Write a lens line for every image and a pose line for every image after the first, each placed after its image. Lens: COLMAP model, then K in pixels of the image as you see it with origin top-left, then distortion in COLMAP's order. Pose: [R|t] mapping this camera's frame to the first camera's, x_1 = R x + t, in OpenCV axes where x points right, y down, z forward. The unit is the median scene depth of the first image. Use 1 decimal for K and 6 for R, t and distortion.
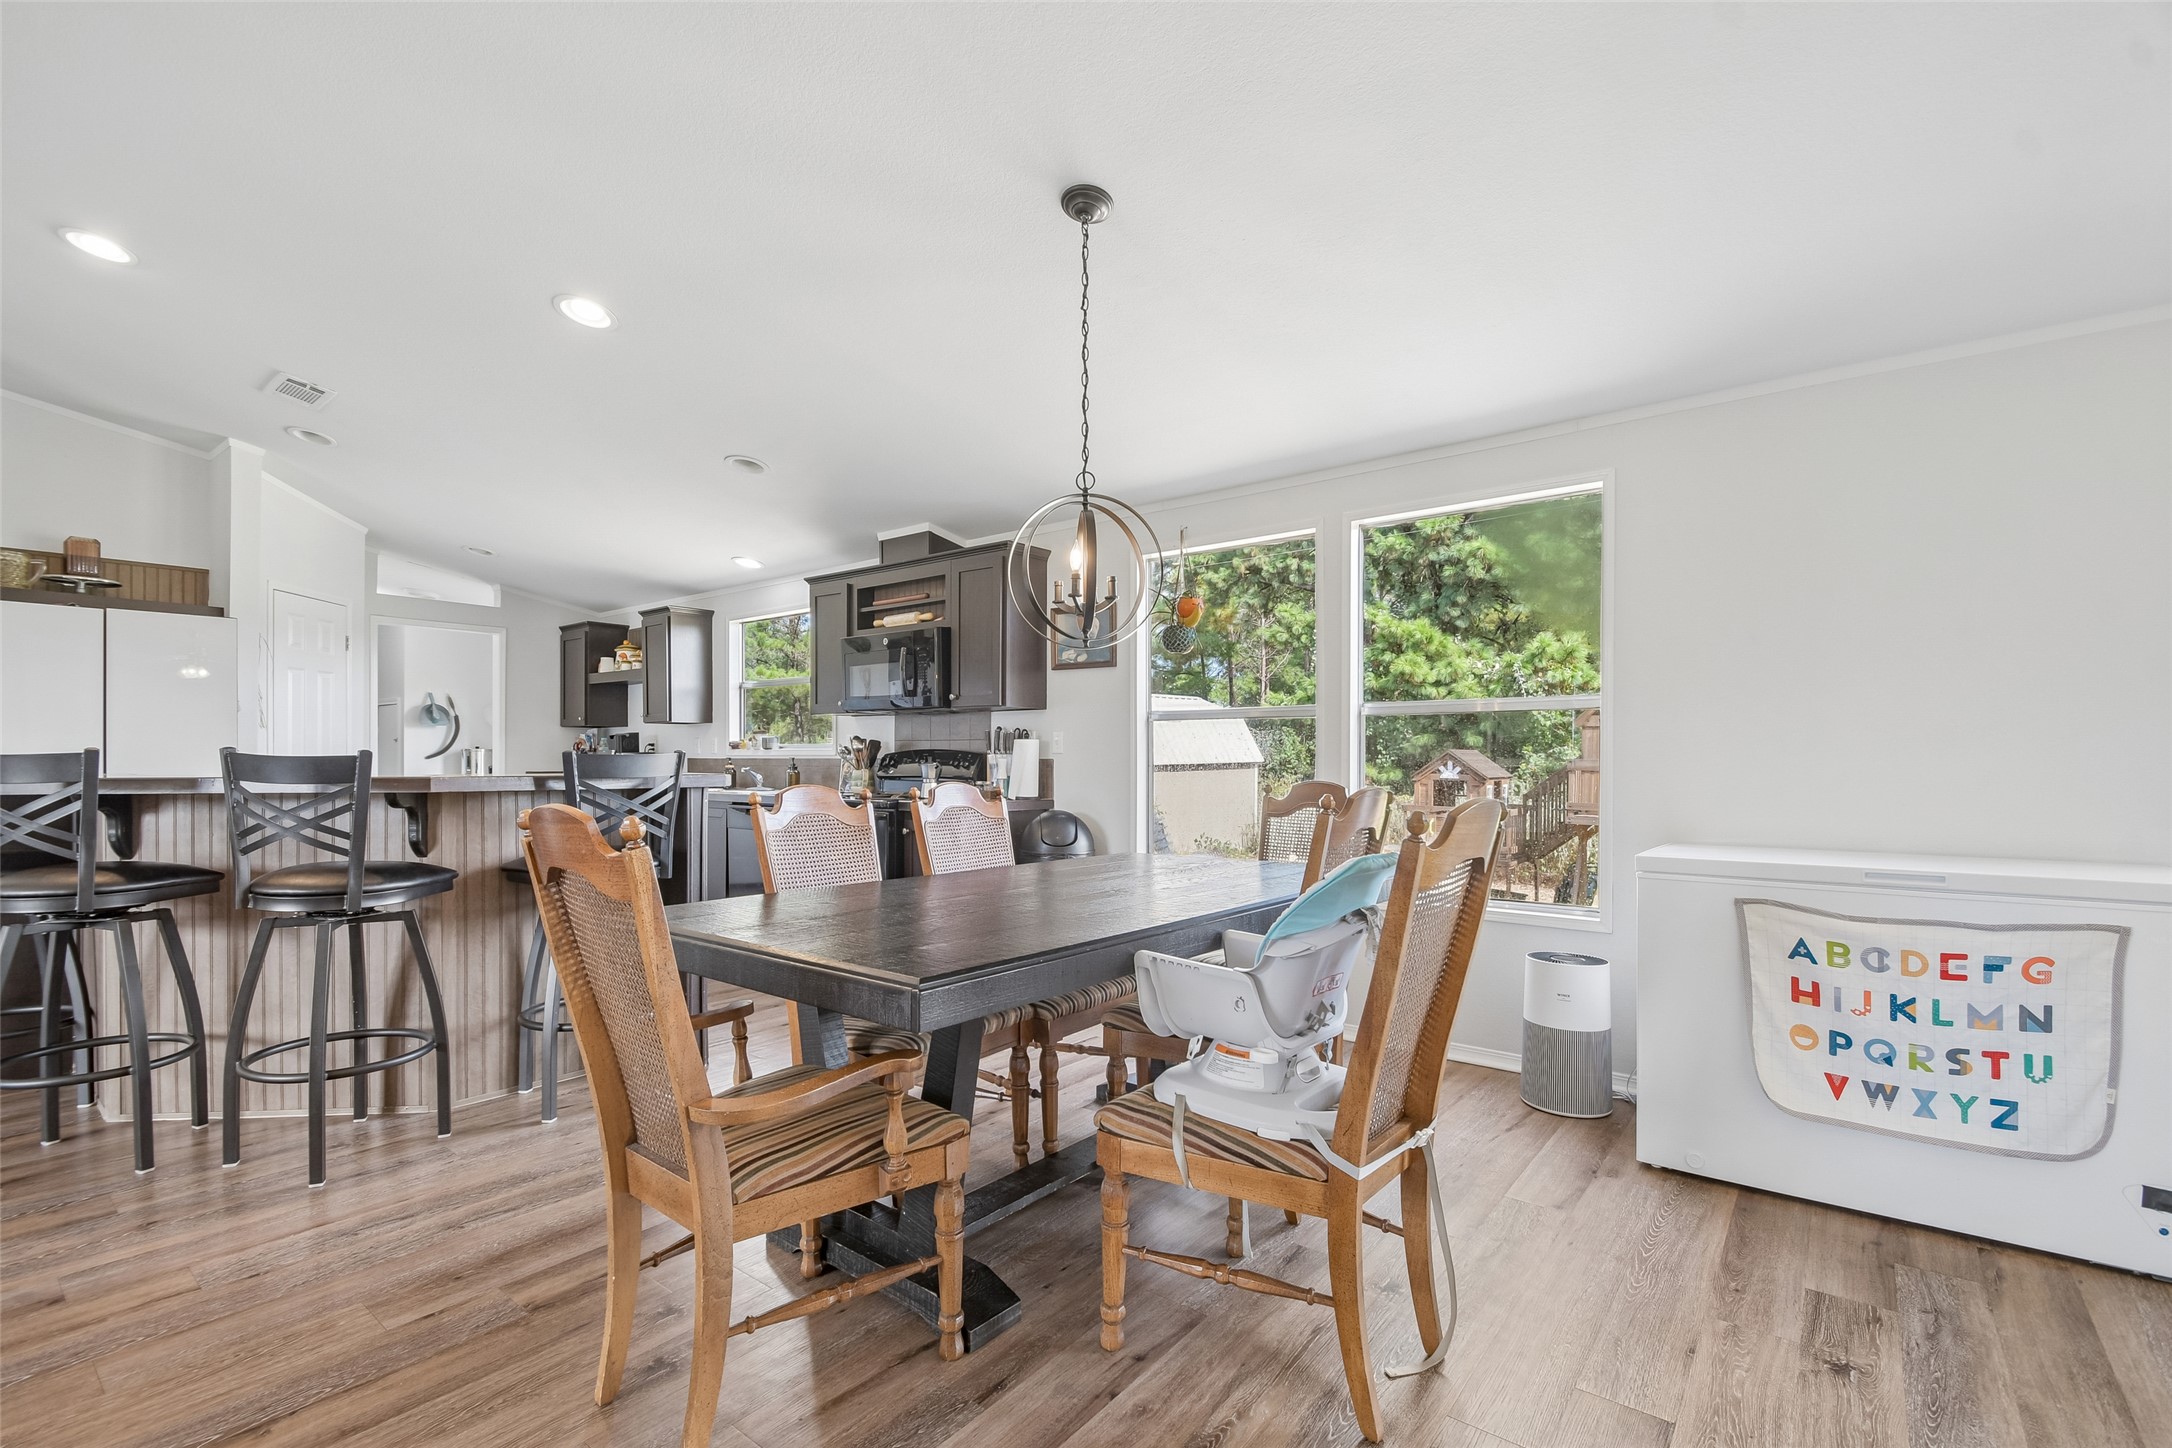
lens RADIAL K [[964.8, 0, 1080.5], [0, 964.8, 767.8], [0, 0, 1]] dist [0.014013, -0.015190]
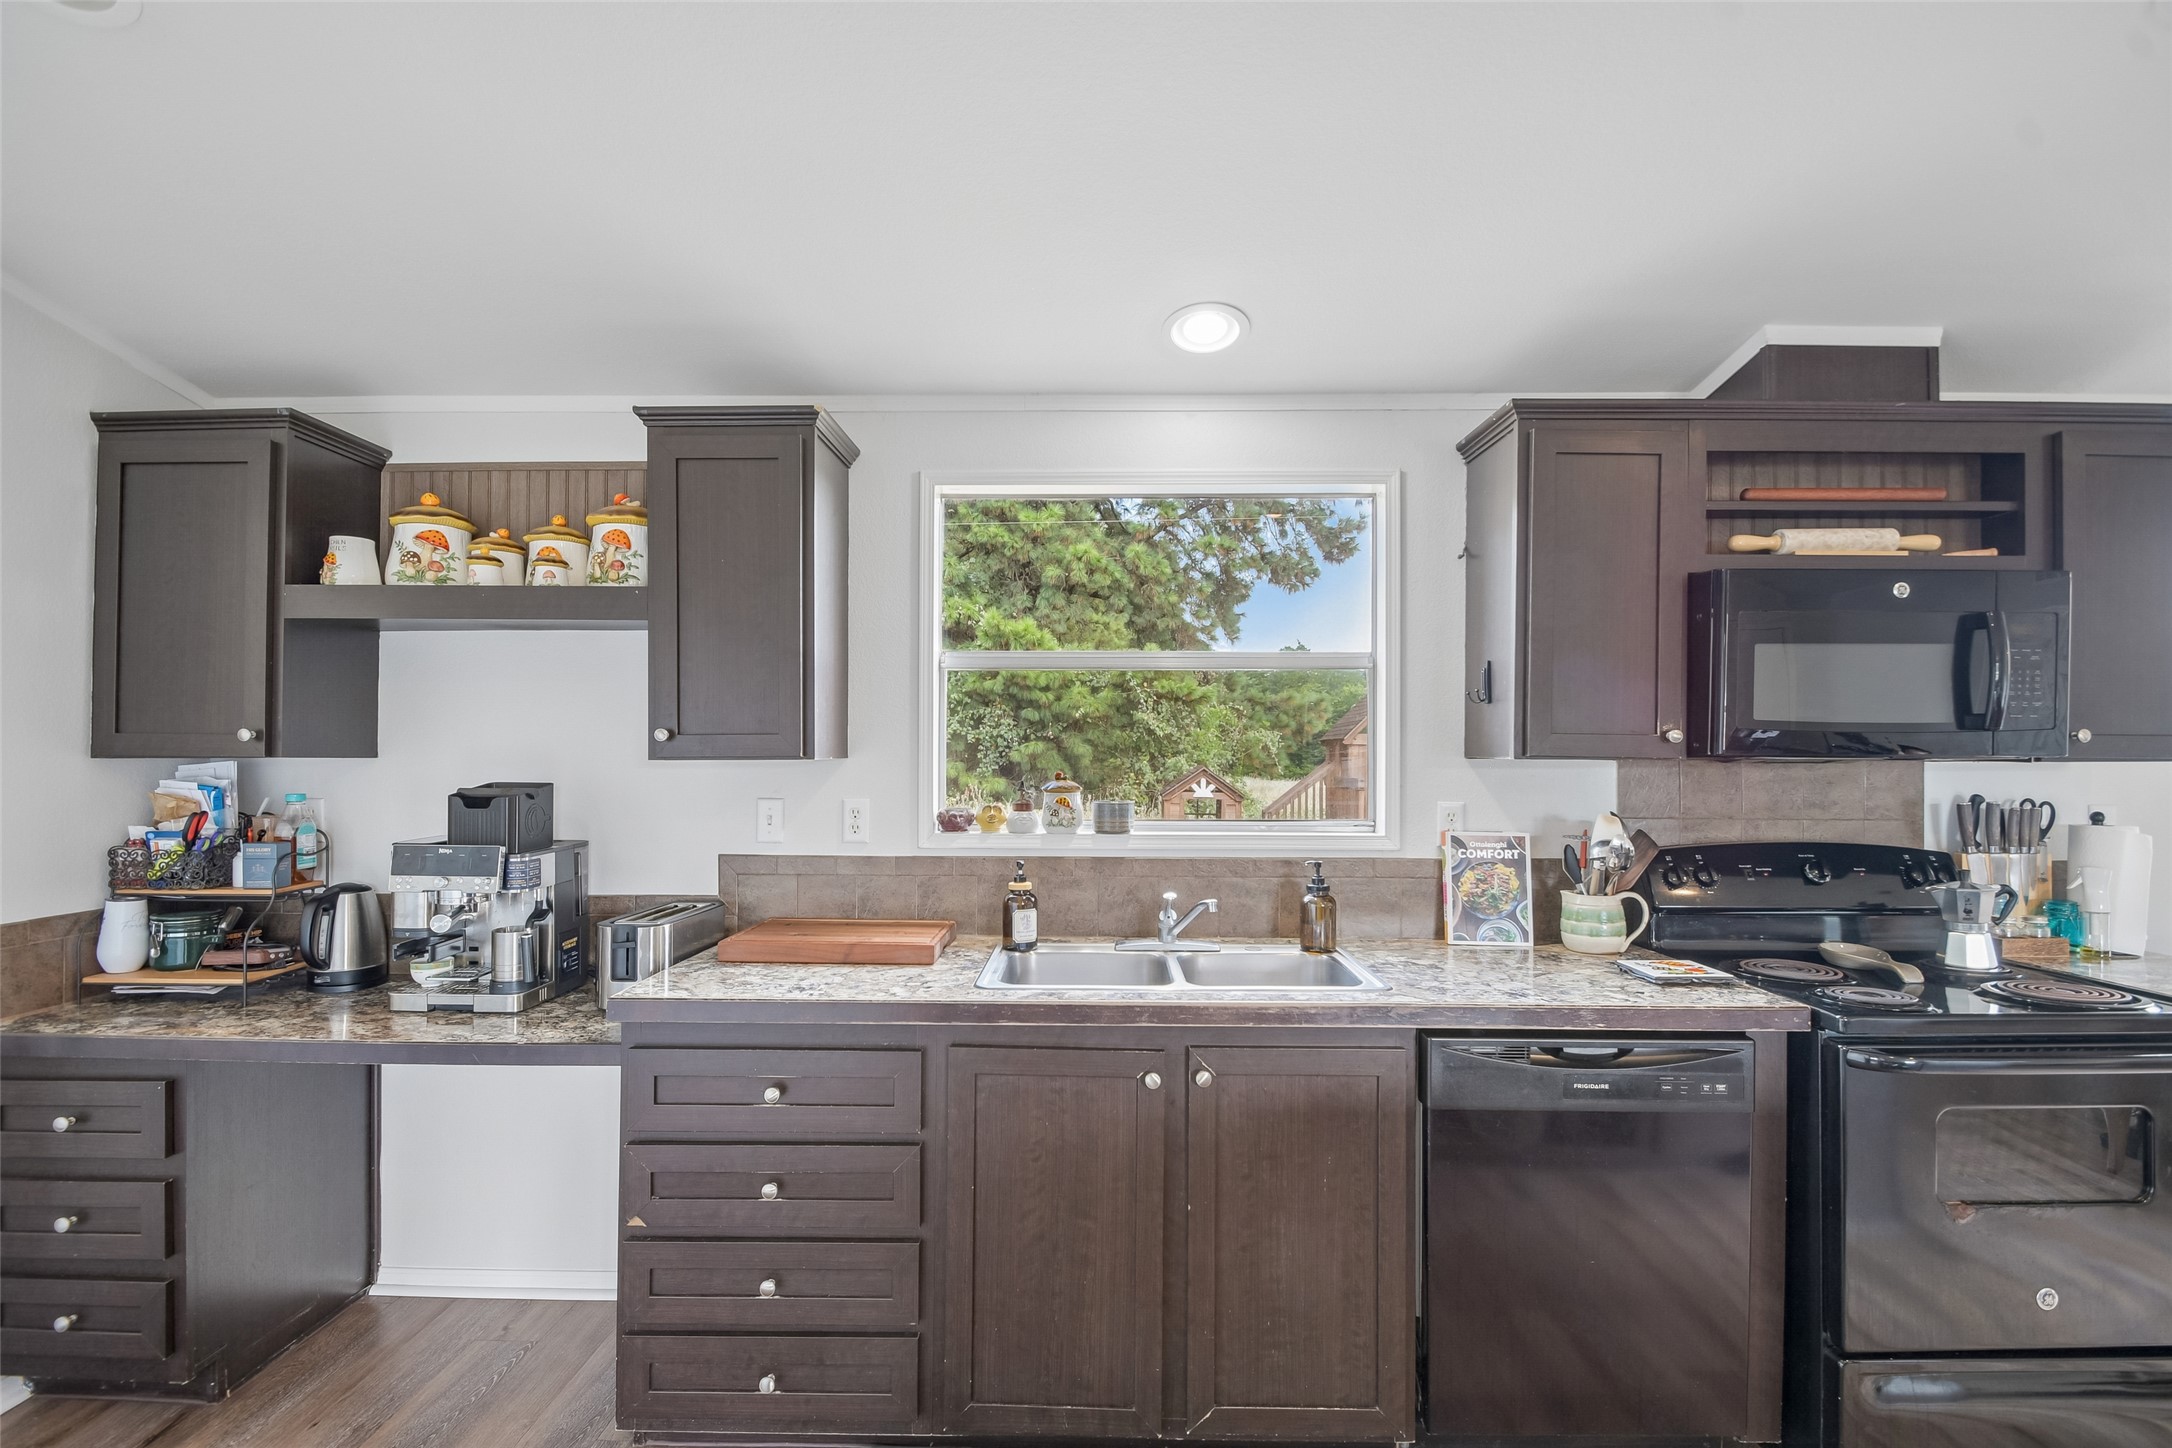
lens RADIAL K [[982.2, 0, 1082.9], [0, 982.2, 731.4], [0, 0, 1]] dist [0.016077, -0.016232]
pose [[0.786521, 0.015916, 0.617358, -0.777832], [0.004191, 0.999507, -0.031108, -0.064374], [-0.617549, 0.027055, 0.786067, 0.945208]]
